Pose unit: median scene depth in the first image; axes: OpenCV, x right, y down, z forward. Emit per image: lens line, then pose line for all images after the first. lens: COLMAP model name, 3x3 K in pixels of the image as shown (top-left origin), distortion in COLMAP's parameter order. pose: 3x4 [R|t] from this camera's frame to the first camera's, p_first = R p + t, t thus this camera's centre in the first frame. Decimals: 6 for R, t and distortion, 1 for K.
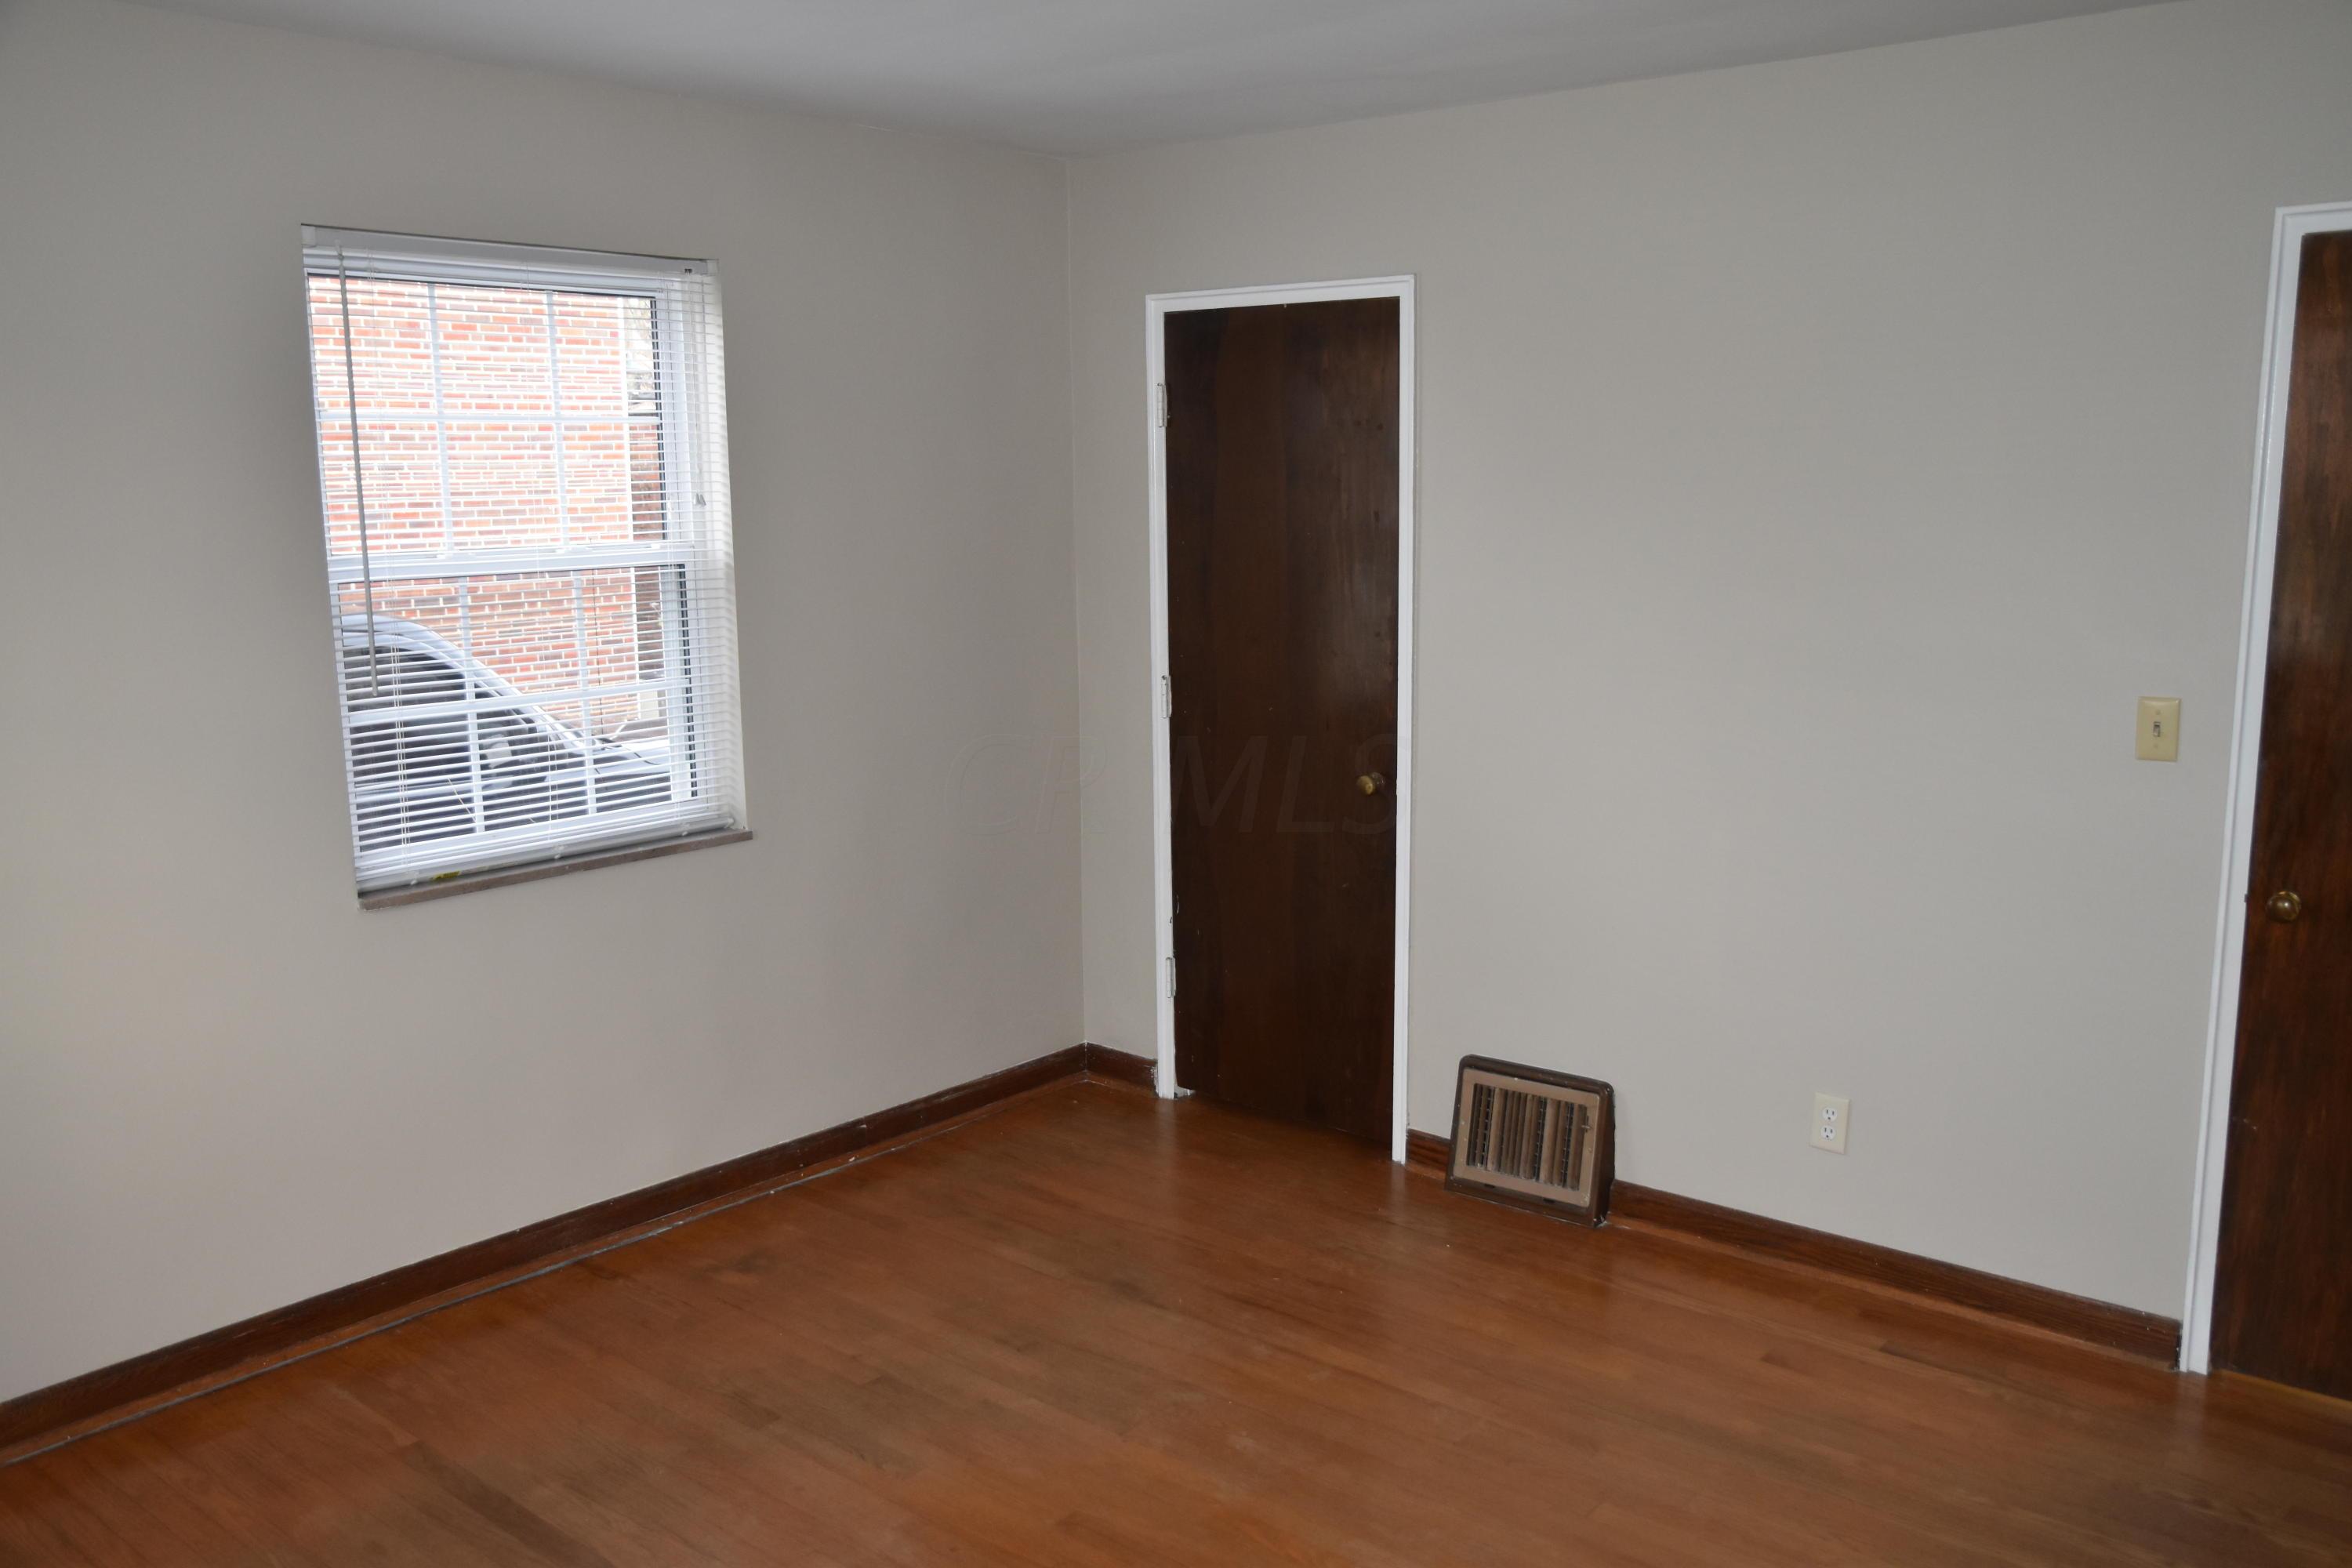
lens RADIAL K [[1916.8, 0, 1215.8], [0, 1916.8, 790.4], [0, 0, 1]] dist [-0.077955, 0.112586]
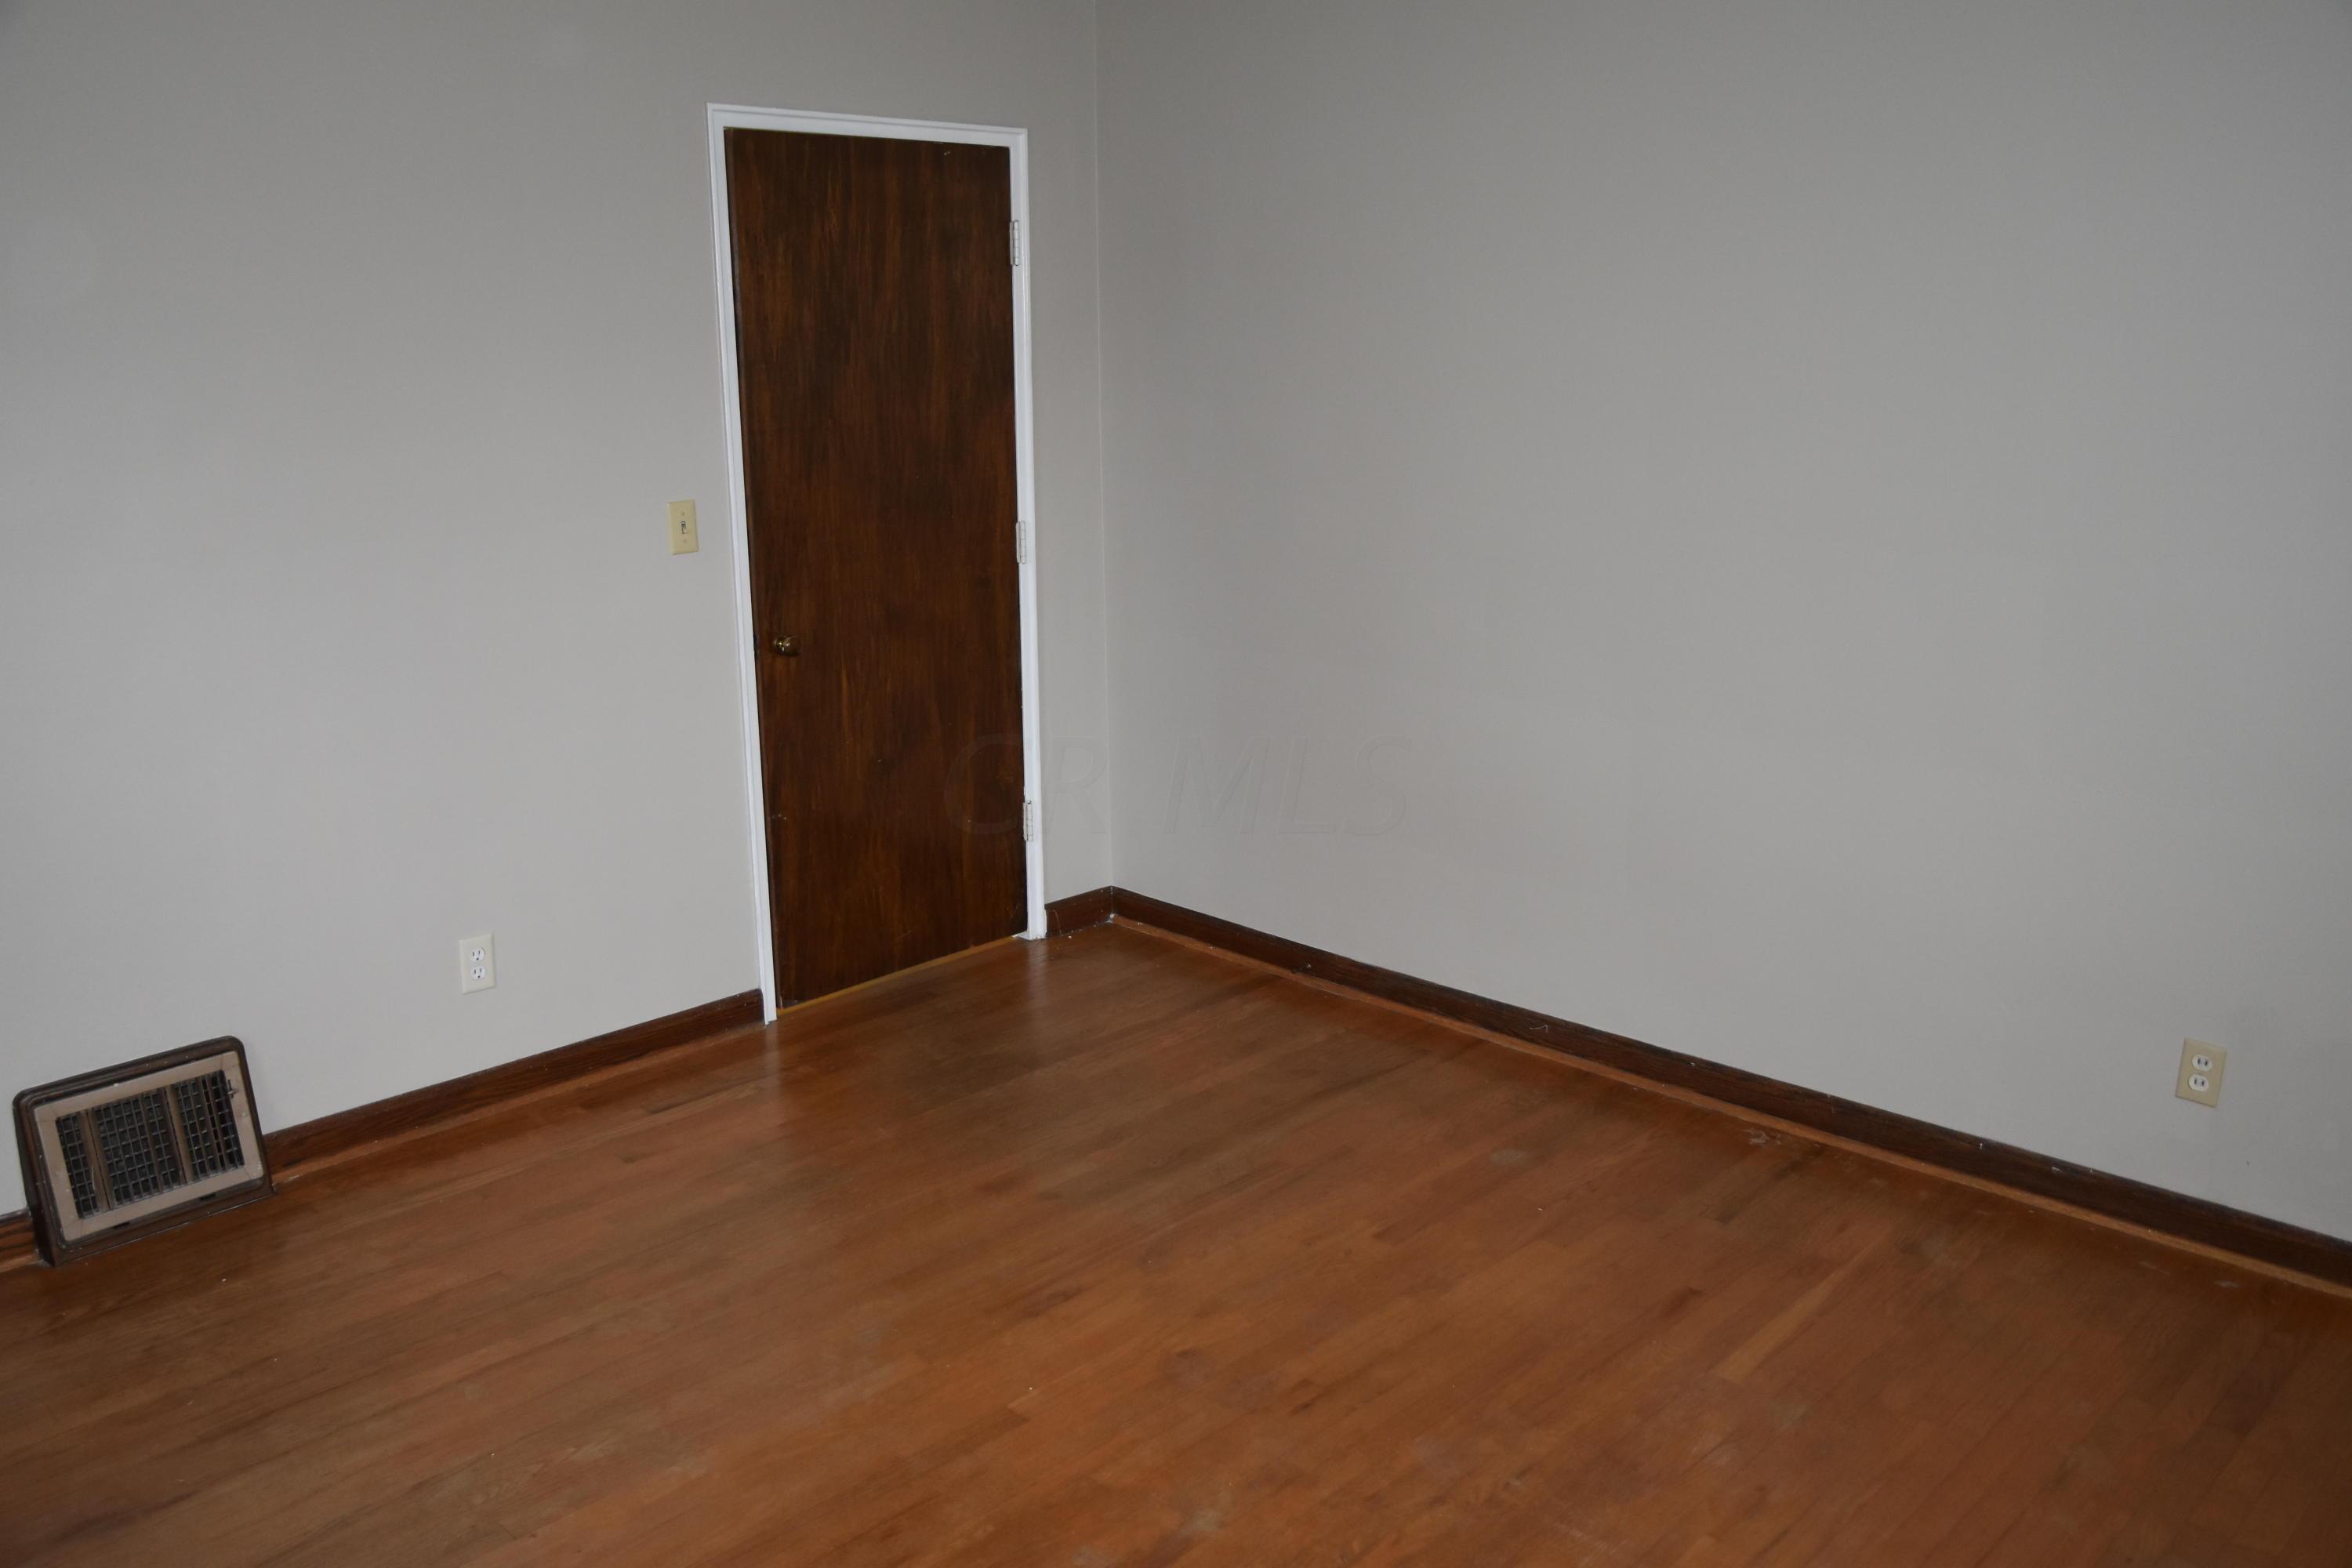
lens RADIAL K [[1916.8, 0, 1168.9], [0, 1916.8, 783.1], [0, 0, 1]] dist [-0.077955, 0.112586]
pose [[0.080663, -0.238996, 0.967664, -0.649038], [0.170870, 0.959772, 0.222803, -0.087229], [-0.981986, 0.147372, 0.118256, 0.529912]]
